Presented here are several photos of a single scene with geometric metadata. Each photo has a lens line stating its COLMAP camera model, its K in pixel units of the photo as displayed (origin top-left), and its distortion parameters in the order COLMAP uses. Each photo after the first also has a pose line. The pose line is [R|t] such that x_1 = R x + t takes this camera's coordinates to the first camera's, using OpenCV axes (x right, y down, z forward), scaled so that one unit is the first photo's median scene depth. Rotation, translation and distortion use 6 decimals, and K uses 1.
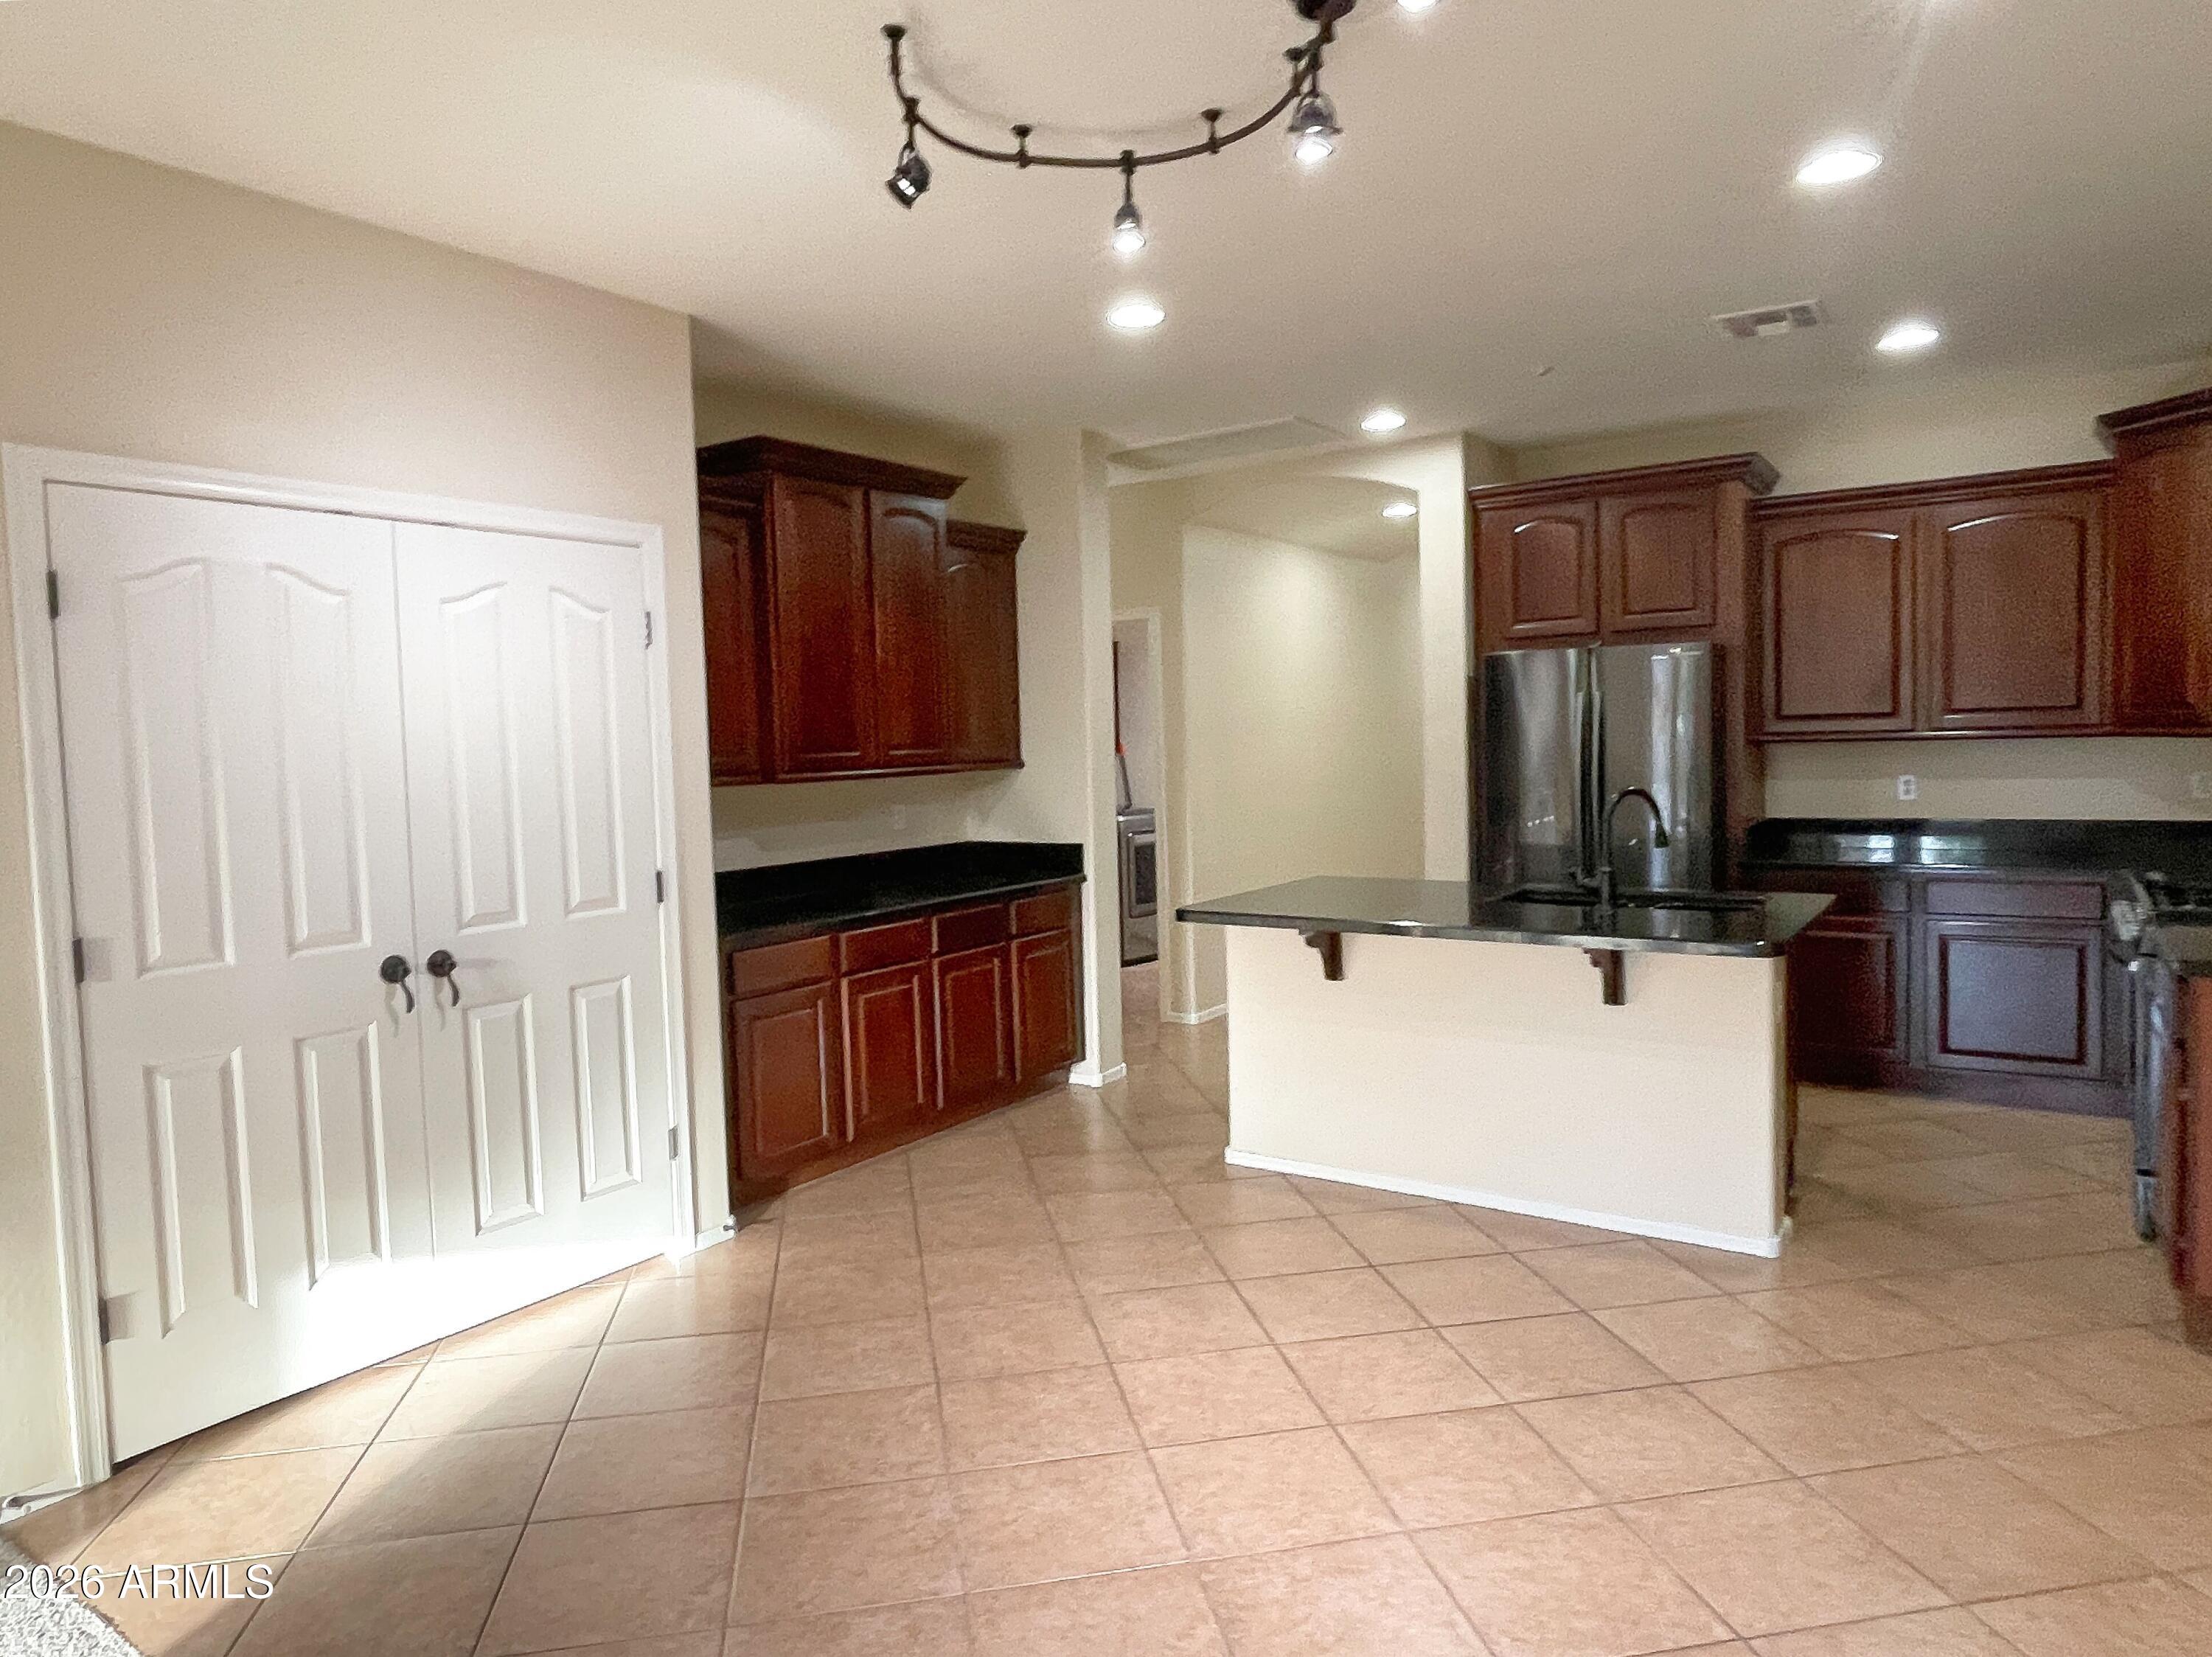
lens RADIAL K [[1347.6, 0, 1106.0], [0, 1347.6, 828.5], [0, 0, 1]] dist [-0.016113, -0.001810]
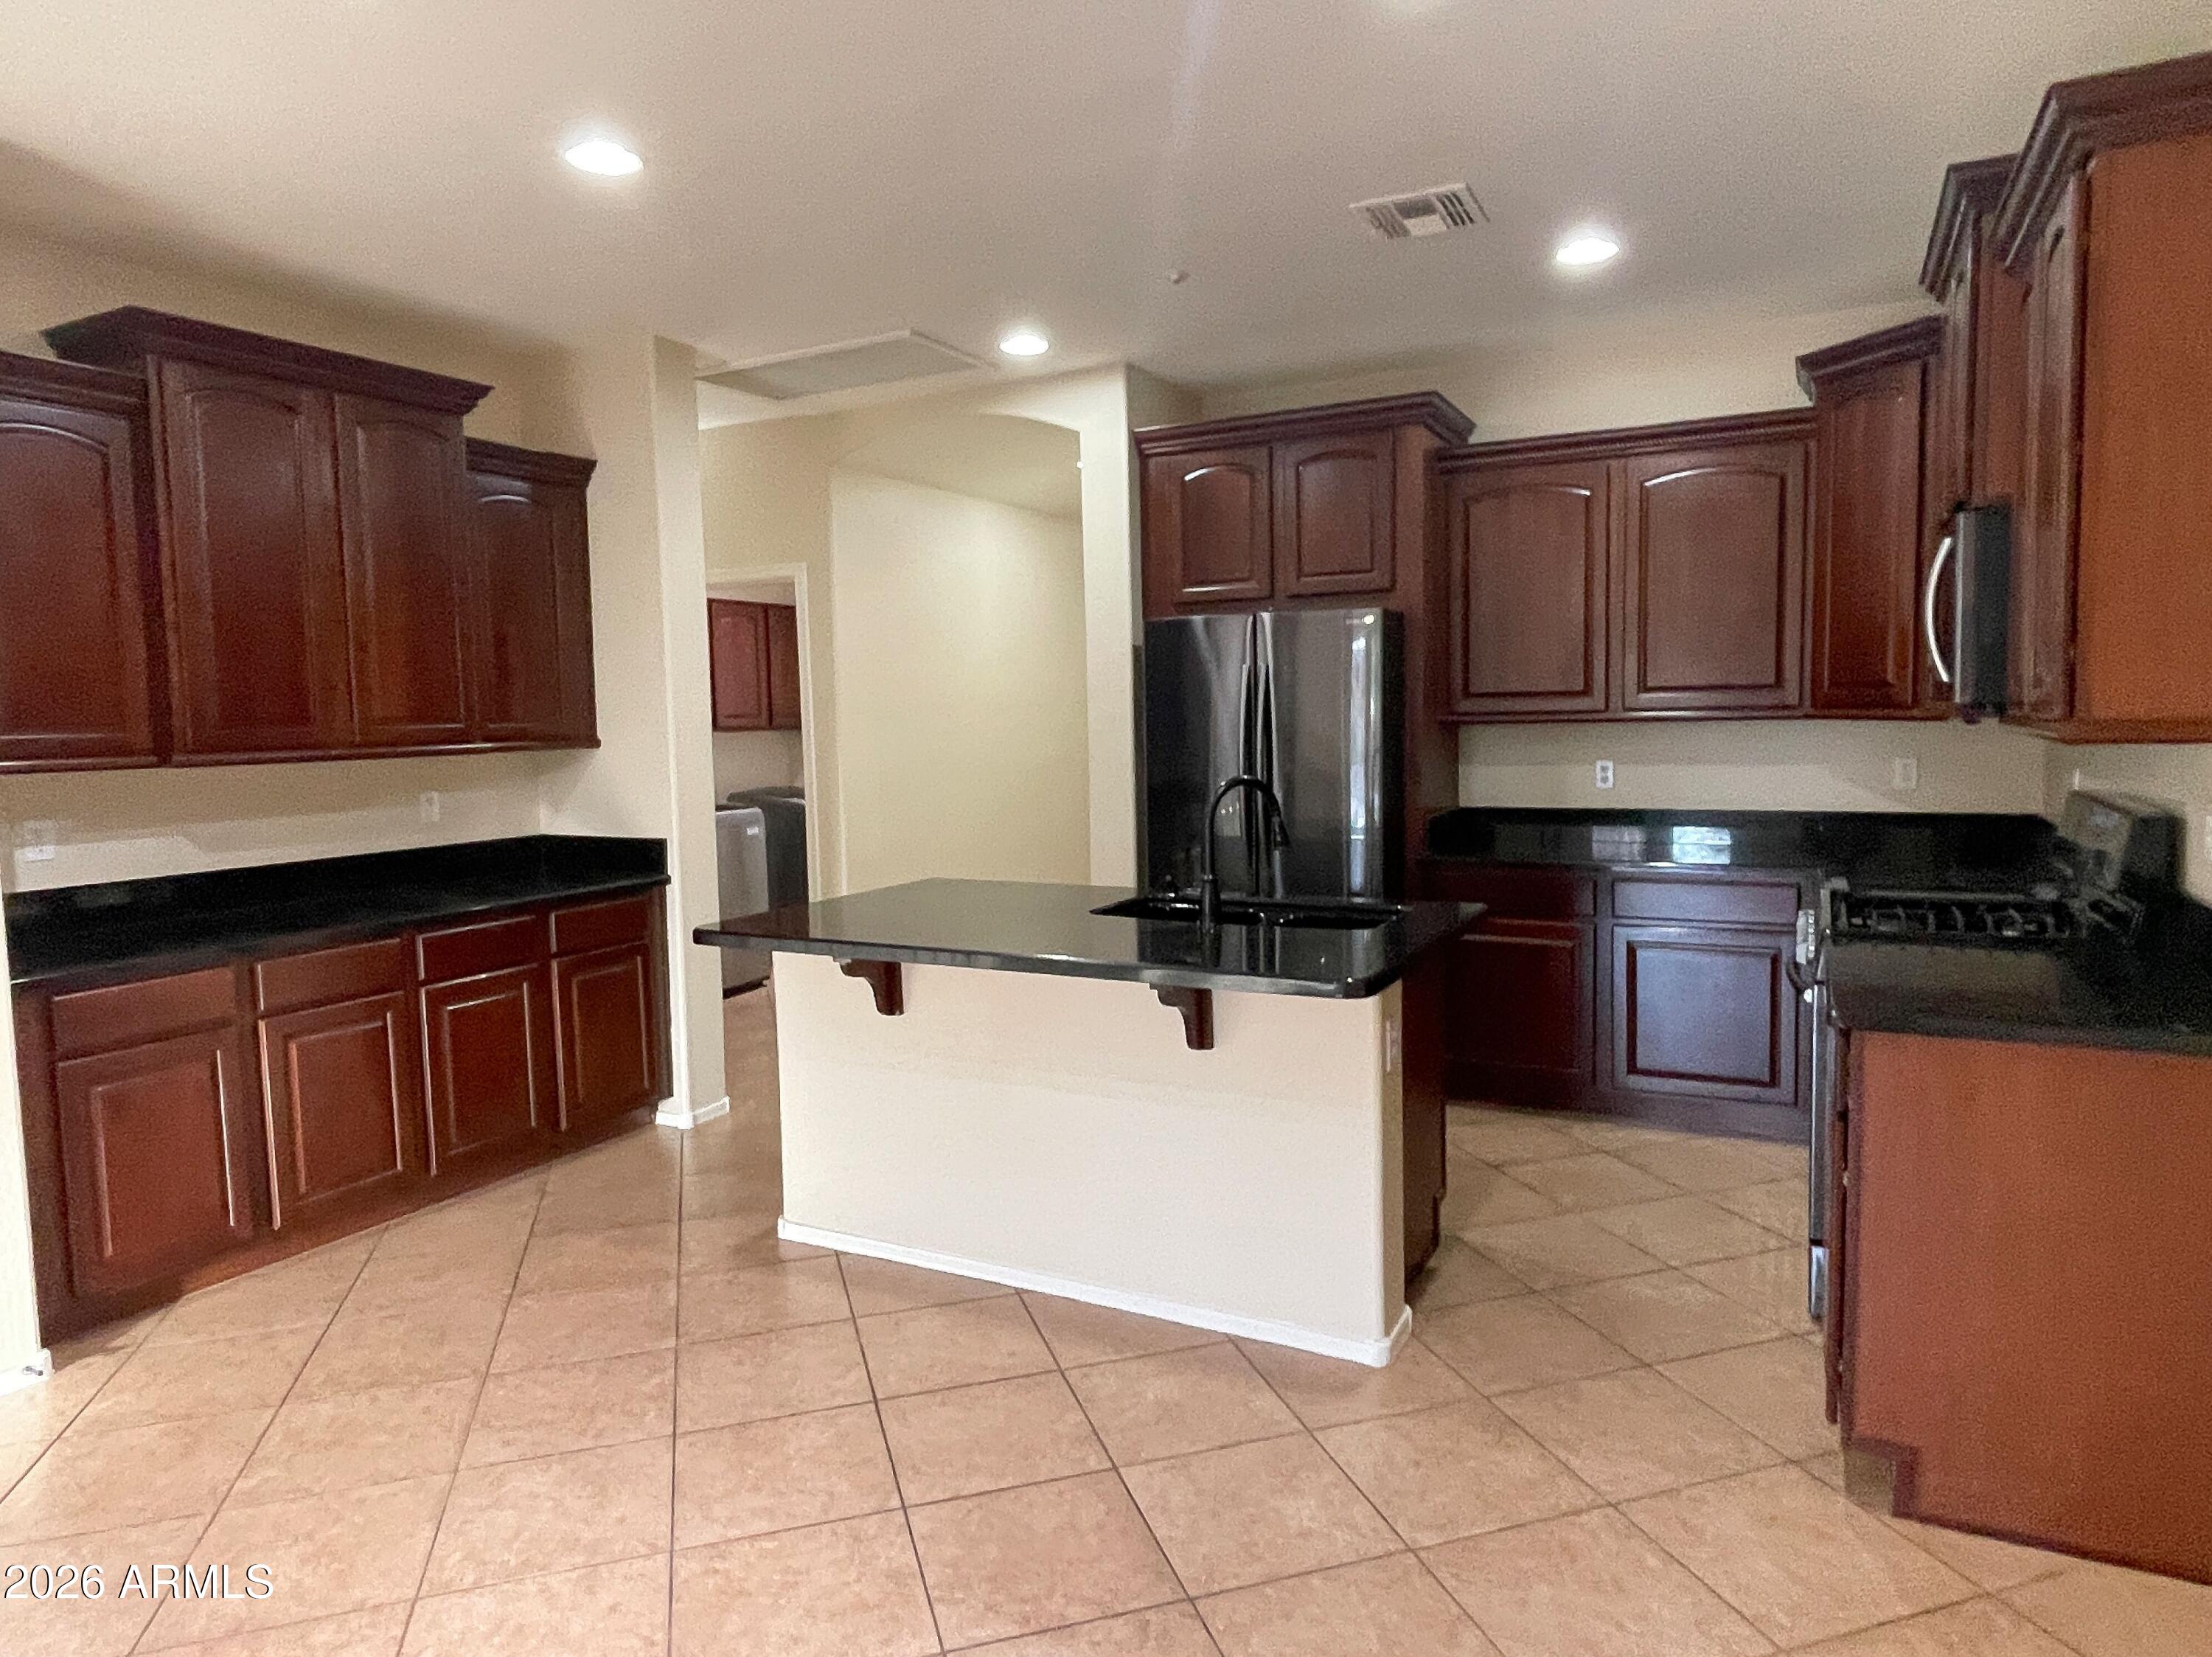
lens RADIAL K [[1316.3, 0, 1106.0], [0, 1316.3, 828.5], [0, 0, 1]] dist [0.000373, -0.023573]
pose [[0.992462, -0.001878, 0.122540, 0.171152], [-0.000247, 0.999850, 0.017325, -0.010206], [-0.122554, -0.017224, 0.992312, 0.175757]]
